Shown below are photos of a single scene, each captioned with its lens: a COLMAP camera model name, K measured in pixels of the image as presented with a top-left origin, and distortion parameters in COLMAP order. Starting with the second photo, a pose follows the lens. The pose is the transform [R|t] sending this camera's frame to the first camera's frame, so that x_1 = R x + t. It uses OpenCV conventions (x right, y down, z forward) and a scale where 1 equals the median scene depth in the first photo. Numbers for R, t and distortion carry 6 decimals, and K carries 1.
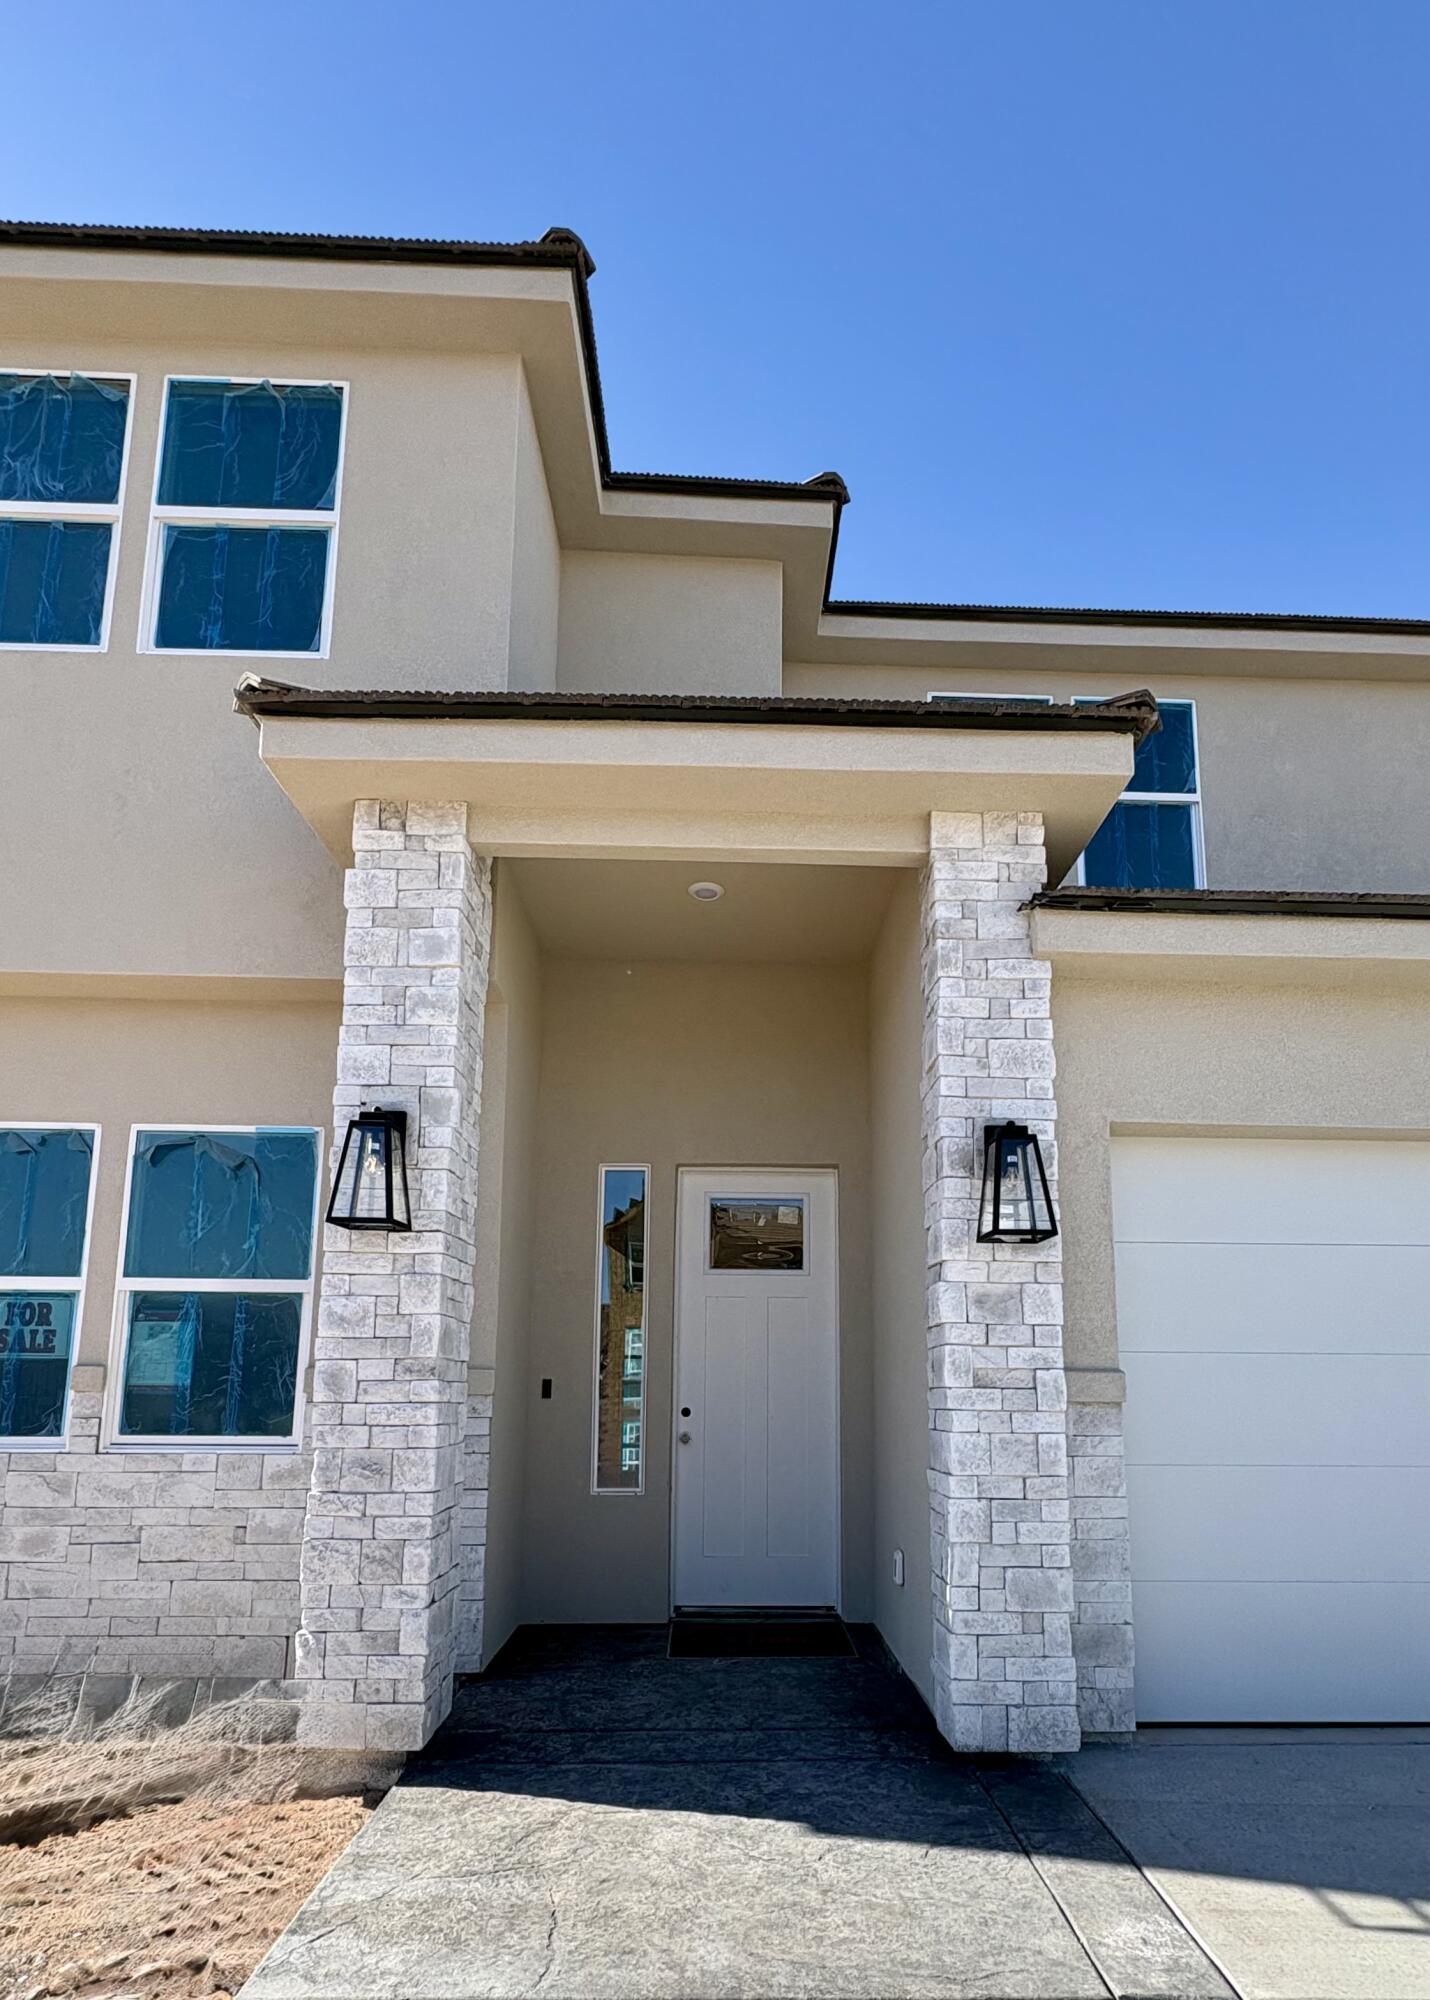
lens RADIAL K [[1016.7, 0, 747.8], [0, 1016.7, 1234.1], [0, 0, 1]] dist [-0.000191, -0.000038]
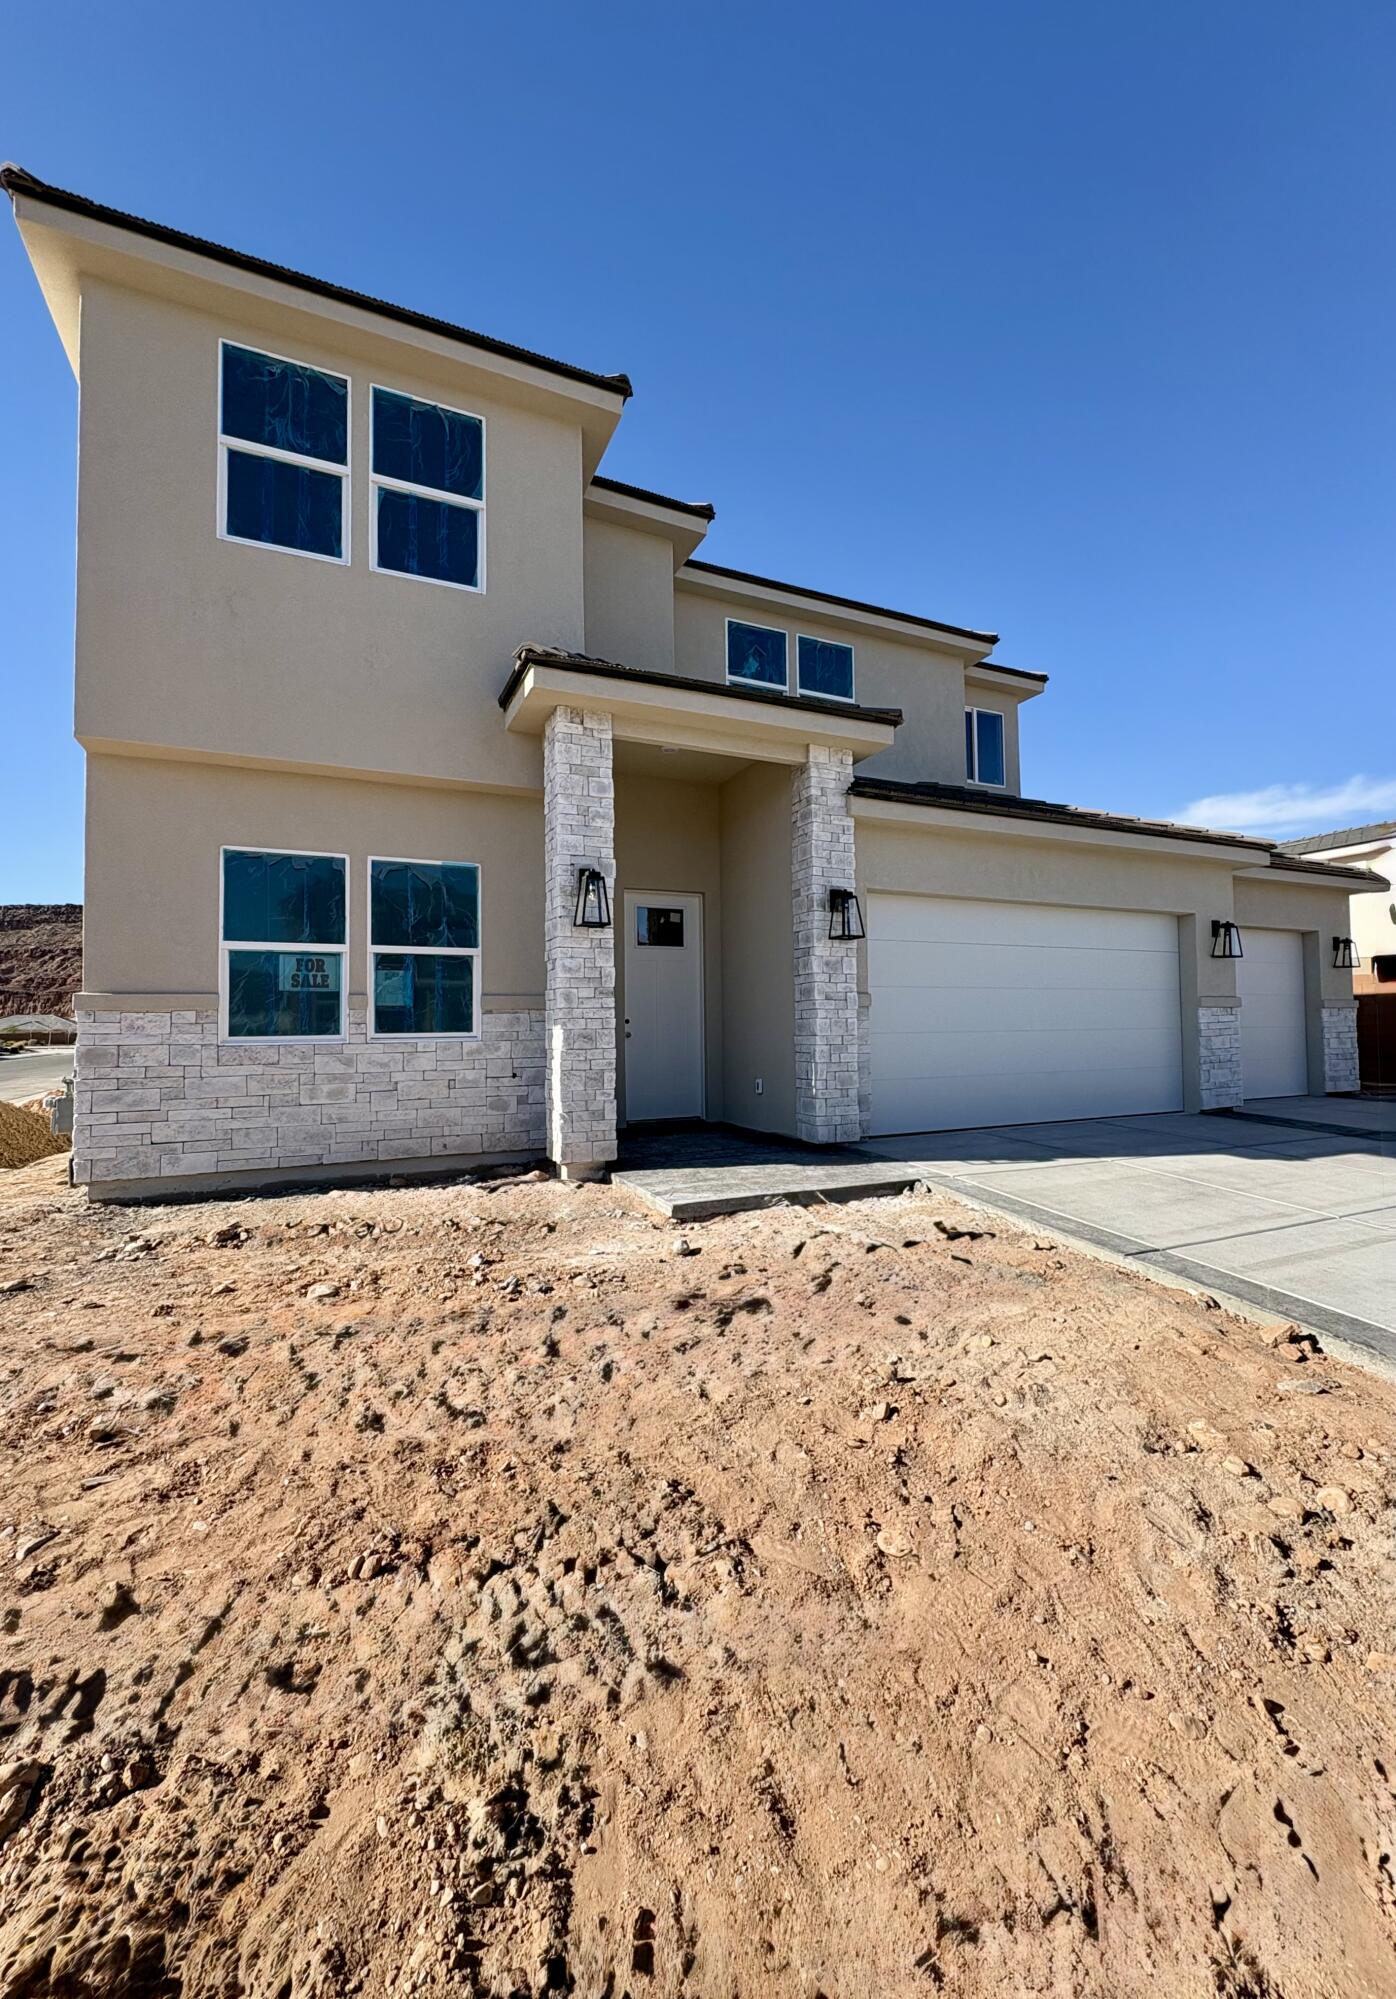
lens RADIAL K [[805.6, 0, 698.0], [0, 805.6, 999.5], [0, 0, 1]] dist [-0.001301, 0.000087]
pose [[0.921332, -0.005480, 0.388738, -0.701601], [-0.036431, 0.994284, 0.100359, -0.026525], [-0.387066, -0.106626, 0.915866, -0.555258]]
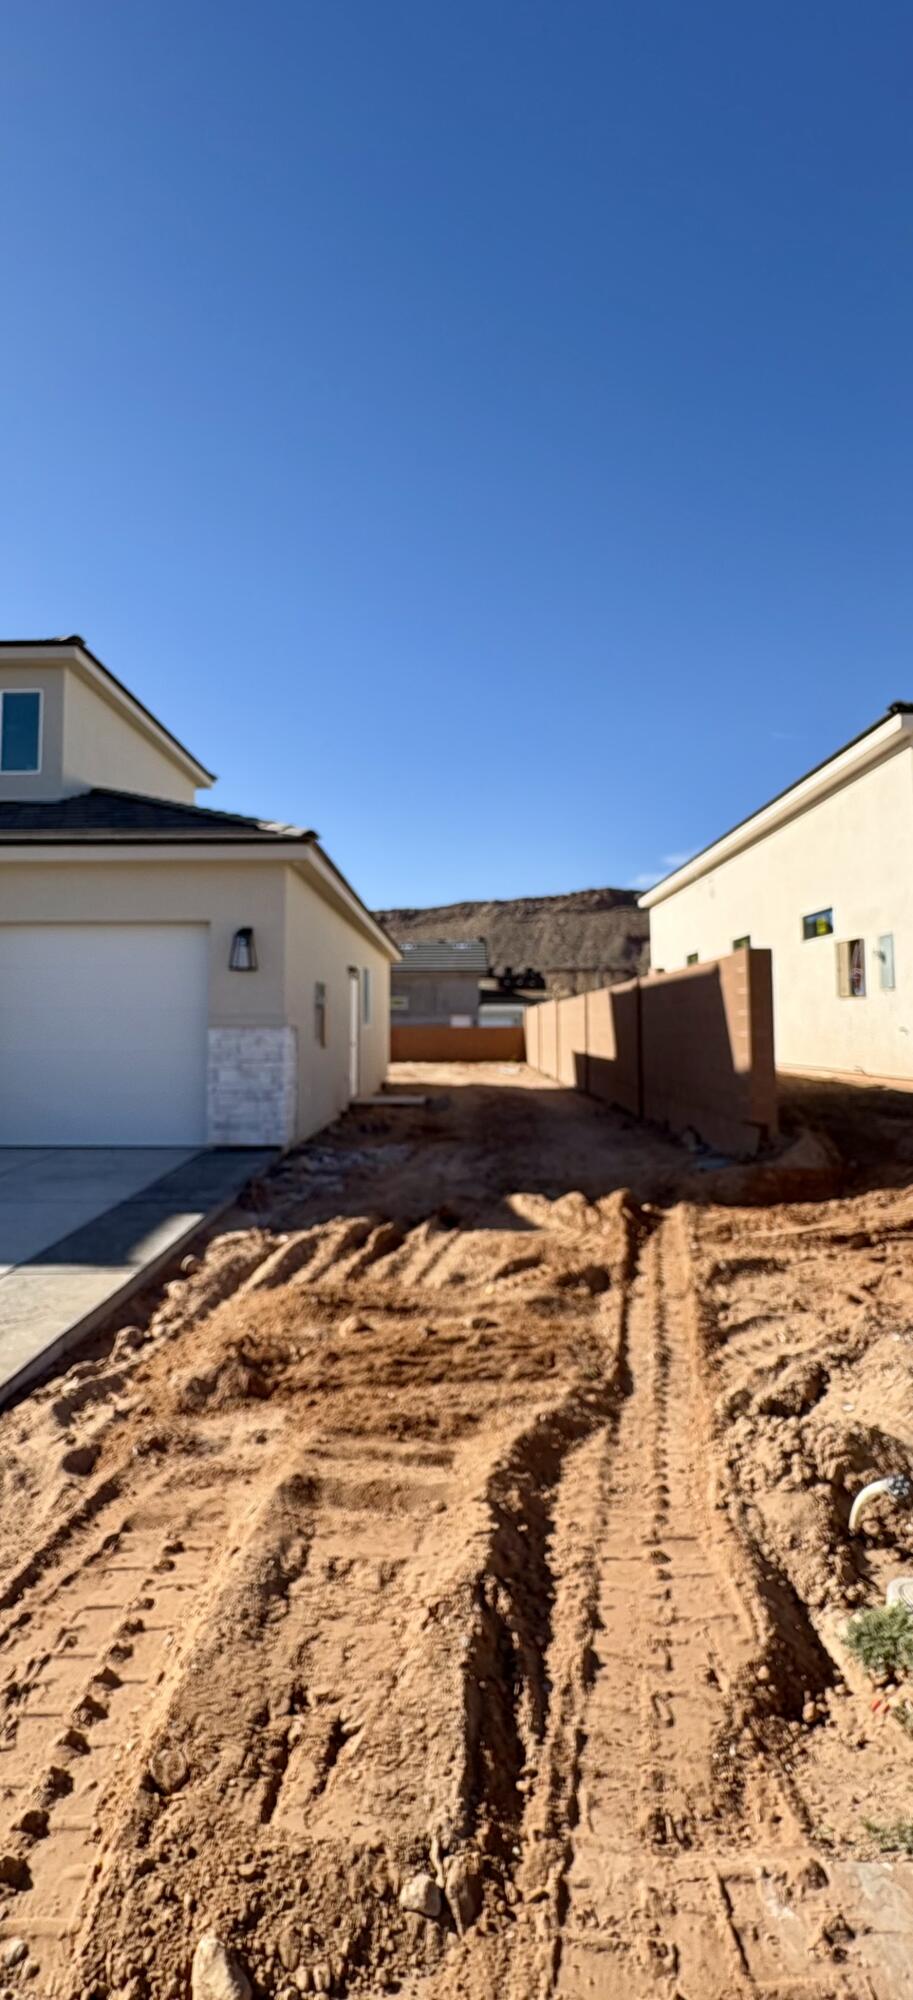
lens RADIAL K [[826.8, 0, 449.7], [0, 826.8, 973.7], [0, 0, 1]] dist [-0.002330, -0.000091]
pose [[0.998692, -0.015314, -0.048778, 3.026679], [0.018934, 0.997030, 0.074648, -0.071853], [0.047490, -0.075474, 0.996016, -0.861547]]
